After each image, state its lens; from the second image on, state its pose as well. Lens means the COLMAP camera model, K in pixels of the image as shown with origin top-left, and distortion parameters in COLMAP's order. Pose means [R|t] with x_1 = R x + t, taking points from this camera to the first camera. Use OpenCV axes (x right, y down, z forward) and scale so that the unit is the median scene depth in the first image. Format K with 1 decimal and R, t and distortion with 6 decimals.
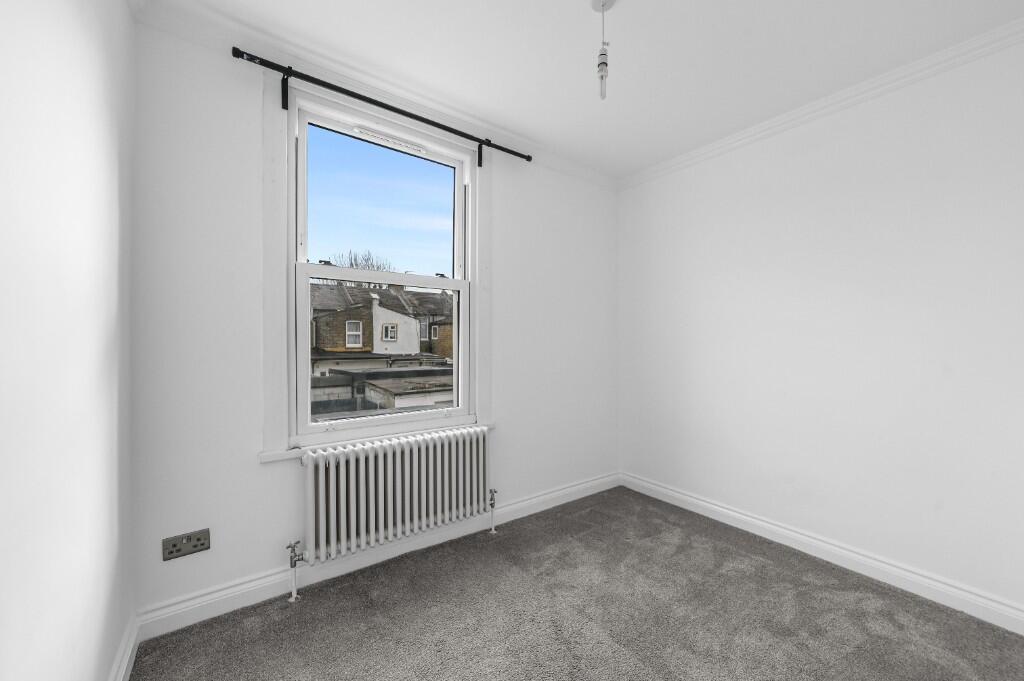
lens RADIAL K [[398.8, 0, 512.0], [0, 398.8, 340.5], [0, 0, 1]] dist [0.000531, 0.000141]
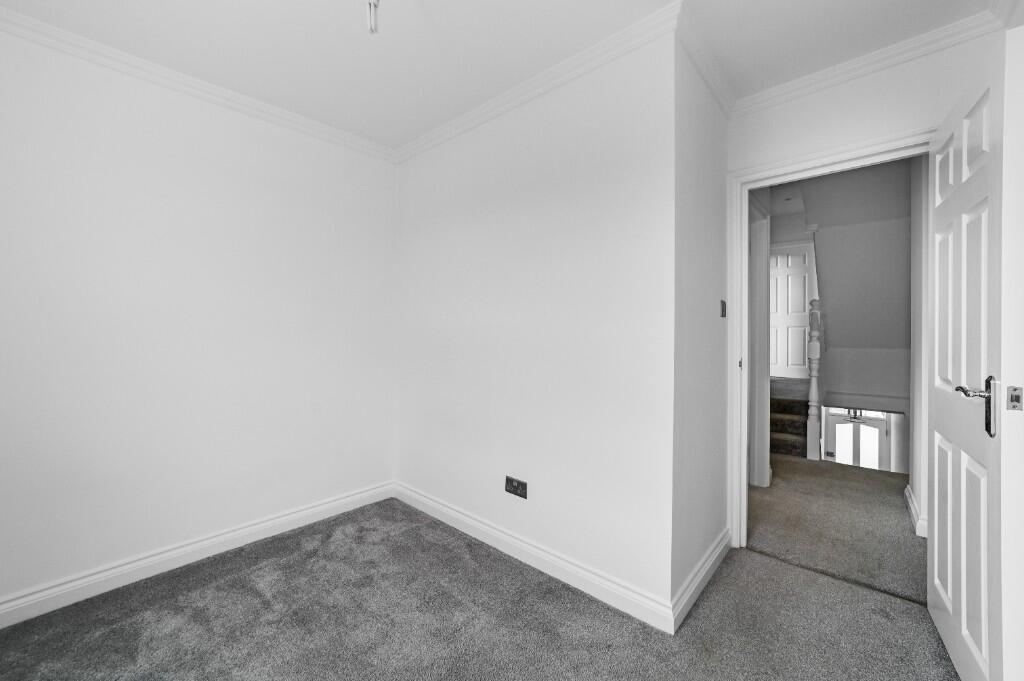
lens RADIAL K [[398.8, 0, 512.0], [0, 398.8, 340.5], [0, 0, 1]] dist [0.000531, 0.000141]
pose [[-0.200061, -0.017375, 0.979629, -0.423824], [0.002738, 0.999829, 0.018292, 0.017098], [-0.979780, 0.006341, -0.199979, 0.674519]]
